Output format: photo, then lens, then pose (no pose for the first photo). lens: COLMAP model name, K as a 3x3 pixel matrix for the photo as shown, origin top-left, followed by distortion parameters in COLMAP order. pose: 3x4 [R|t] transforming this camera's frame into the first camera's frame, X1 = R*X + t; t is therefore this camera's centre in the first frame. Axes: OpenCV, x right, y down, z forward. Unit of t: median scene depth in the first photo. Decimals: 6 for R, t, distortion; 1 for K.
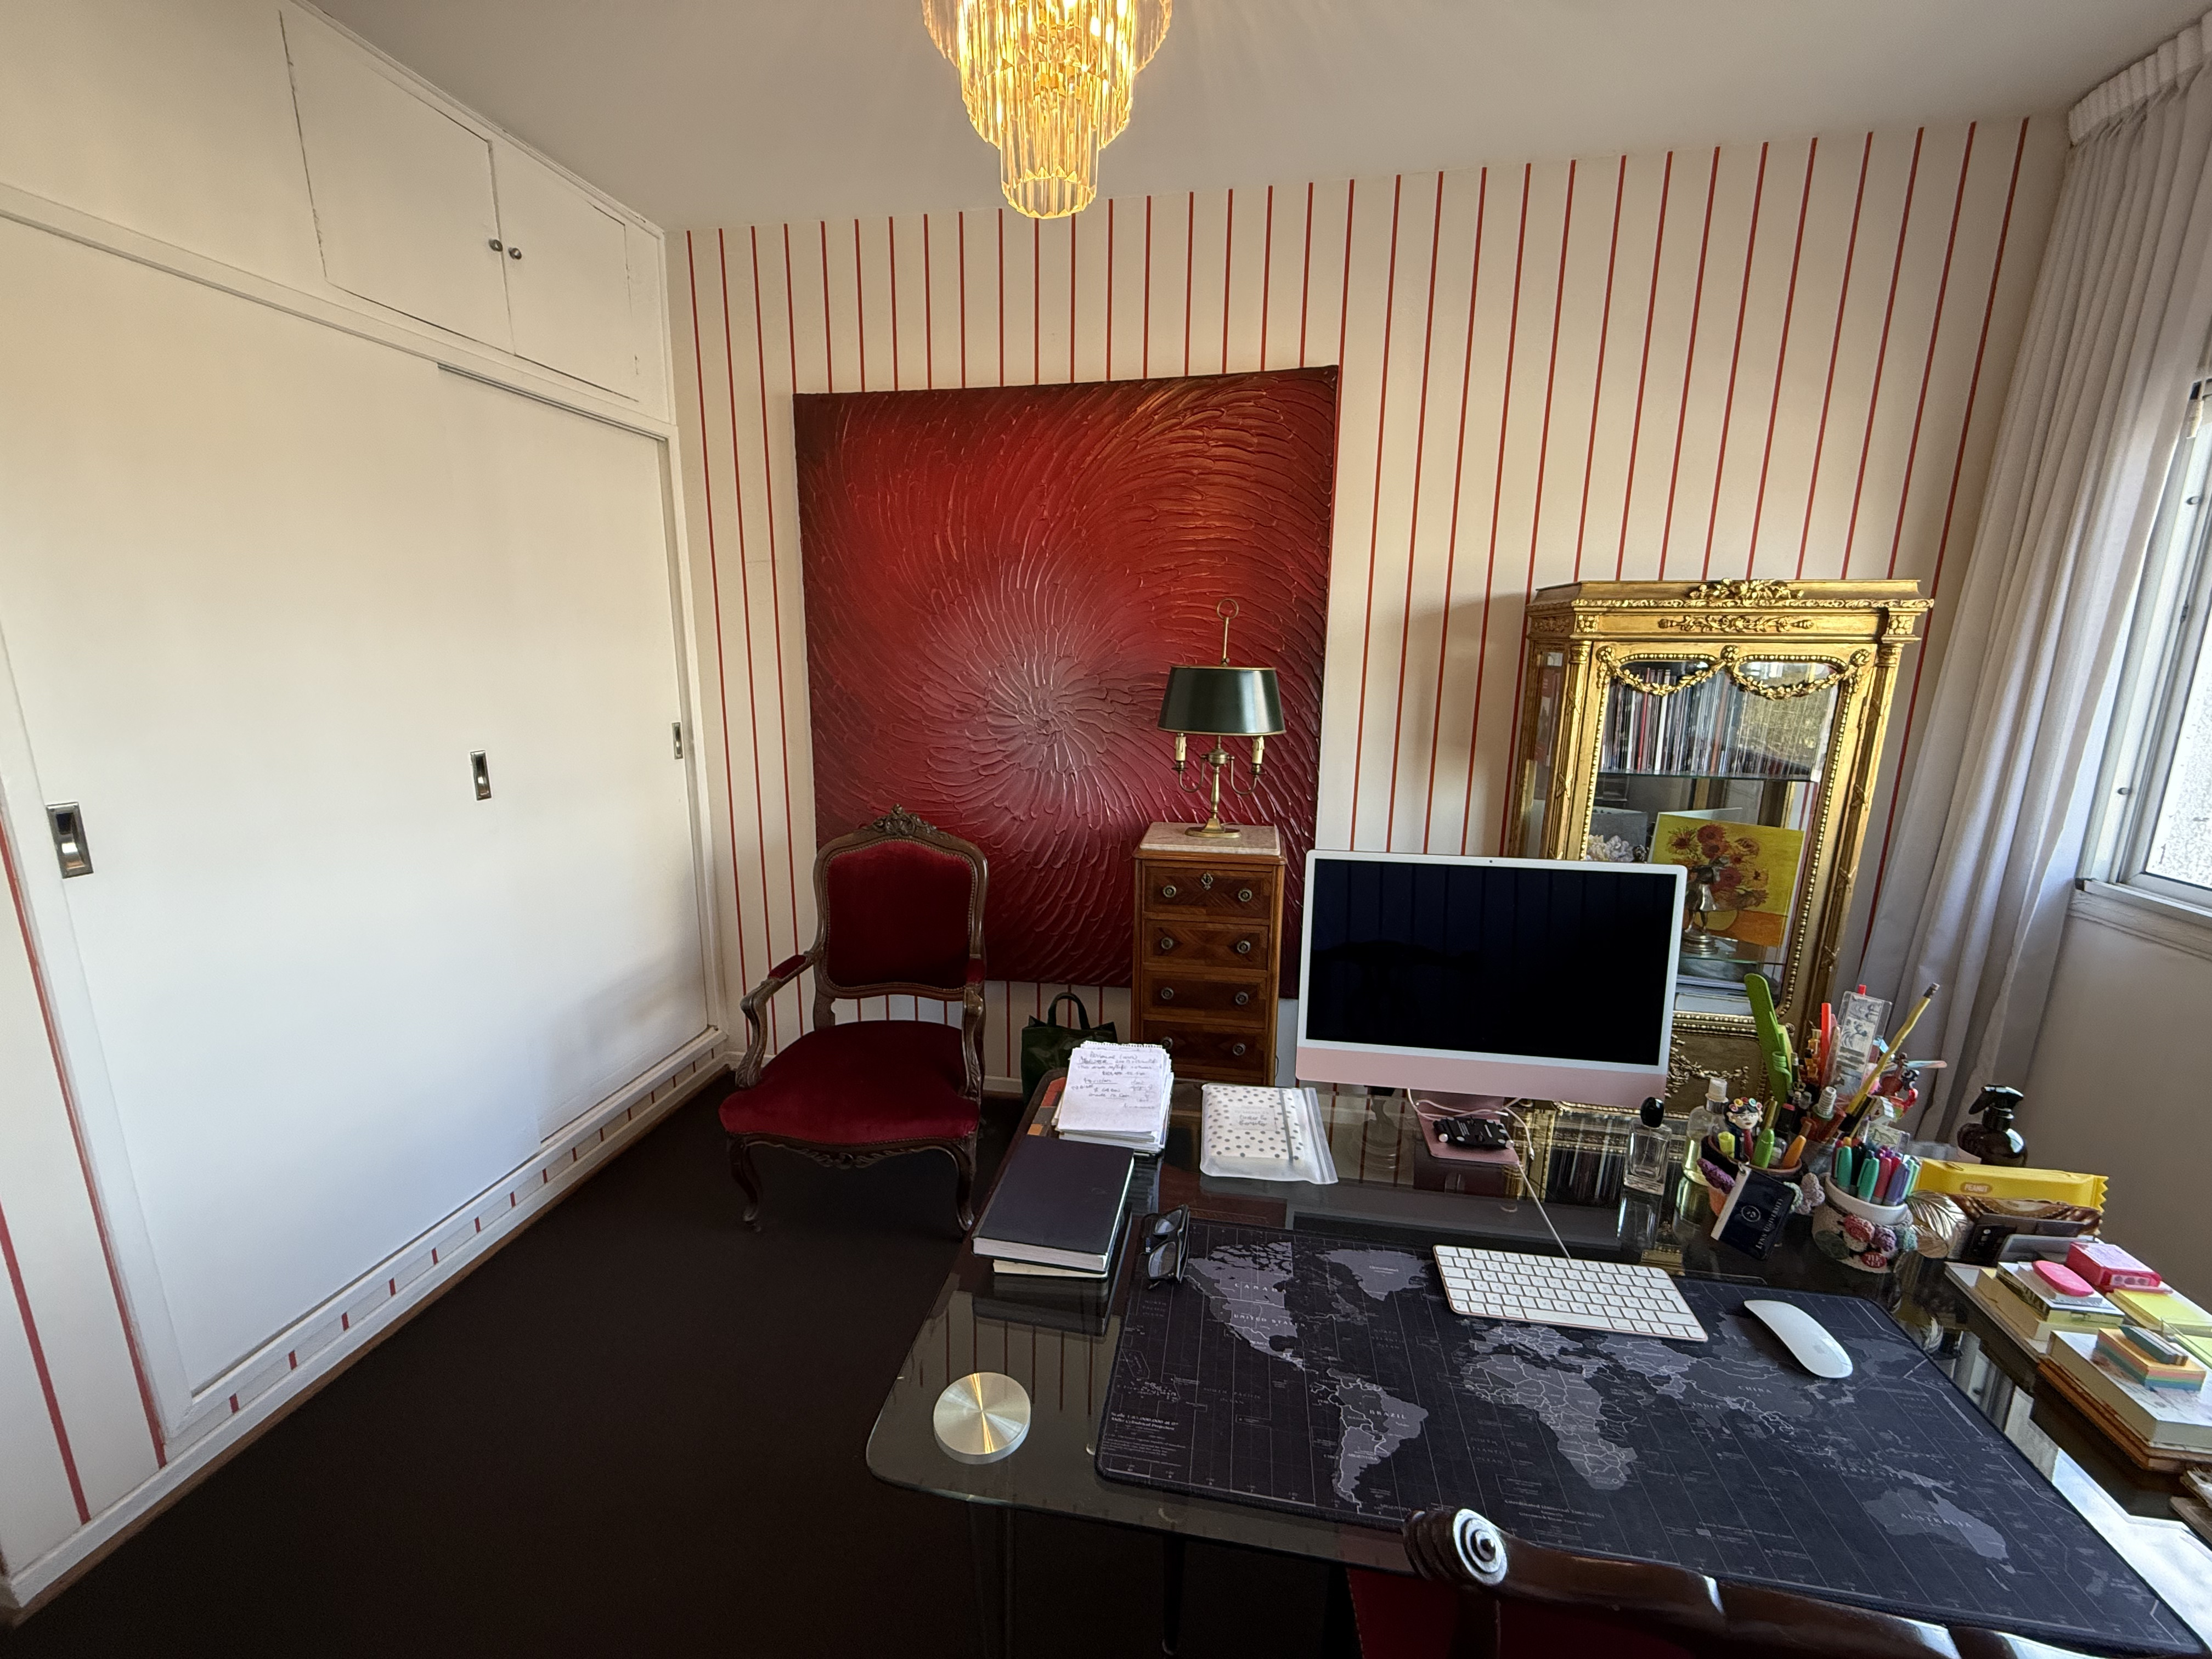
lens RADIAL K [[880.3, 0, 1112.4], [0, 880.3, 838.4], [0, 0, 1]] dist [0.000883, -0.000743]
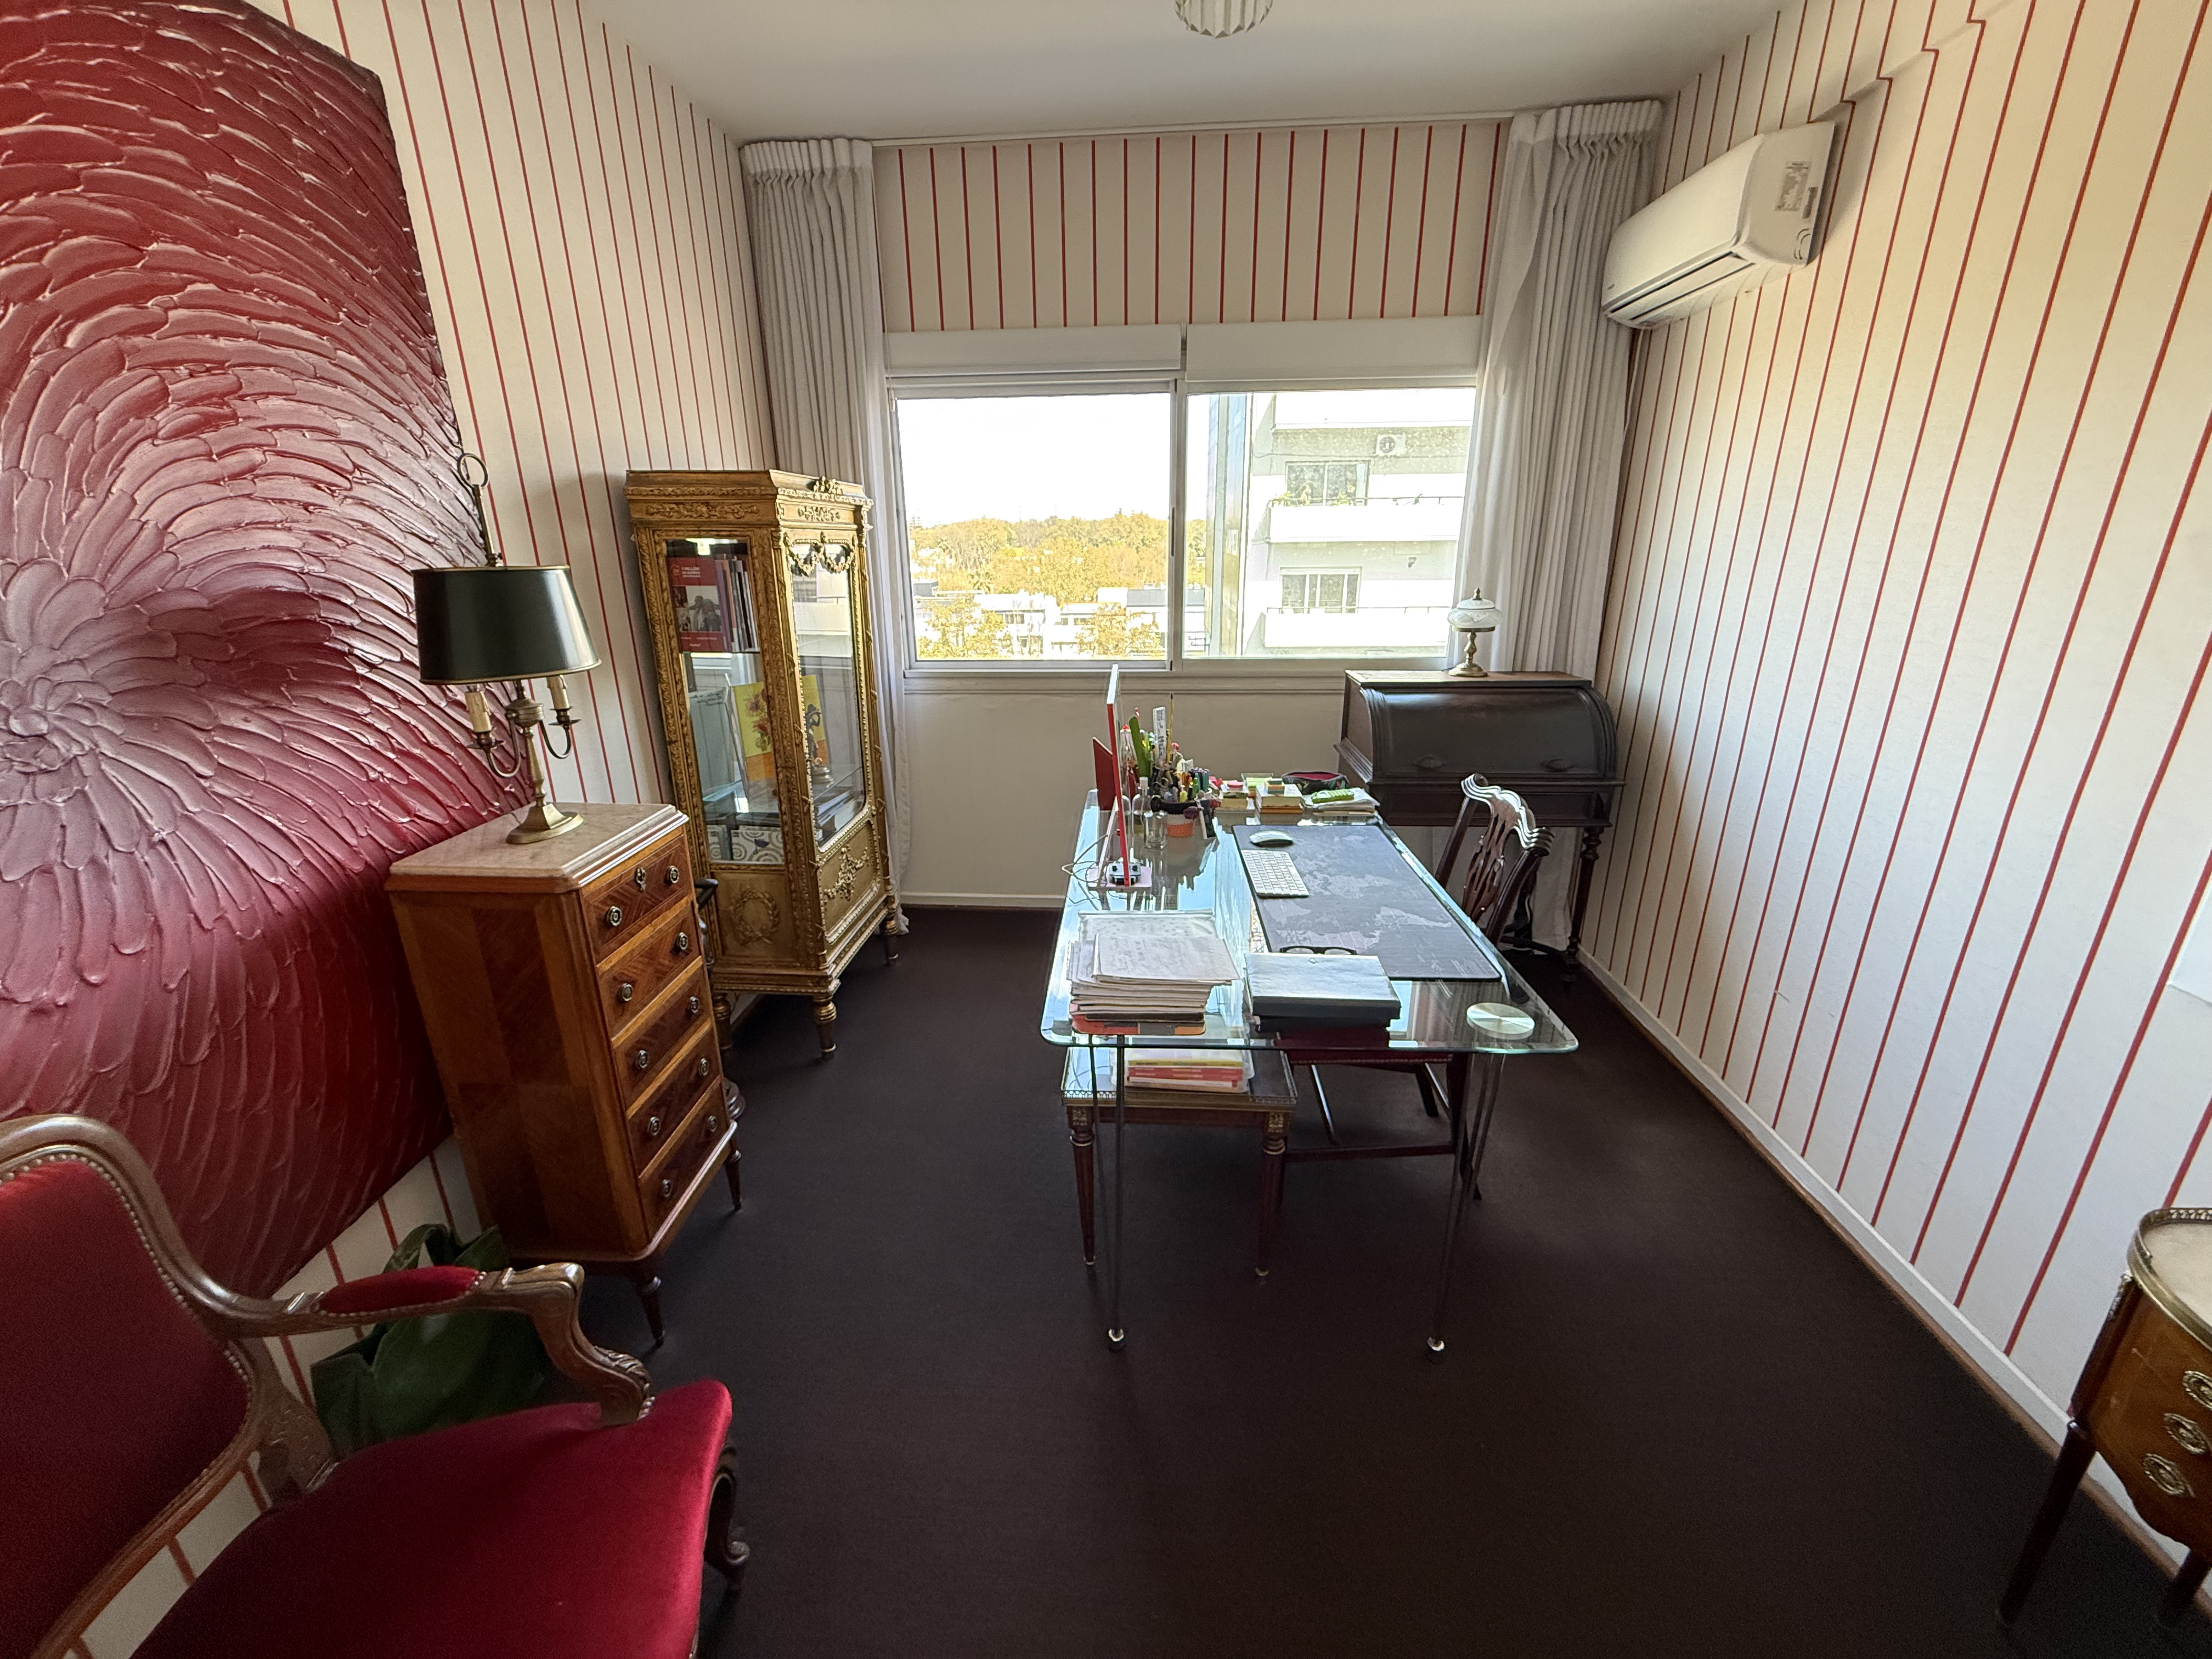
lens RADIAL K [[880.3, 0, 1101.2], [0, 880.3, 815.4], [0, 0, 1]] dist [0.000883, -0.000743]
pose [[-0.090447, -0.309551, 0.946571, -0.574726], [0.229888, 0.918309, 0.322275, -0.139340], [-0.969005, 0.246754, -0.011896, 0.635063]]
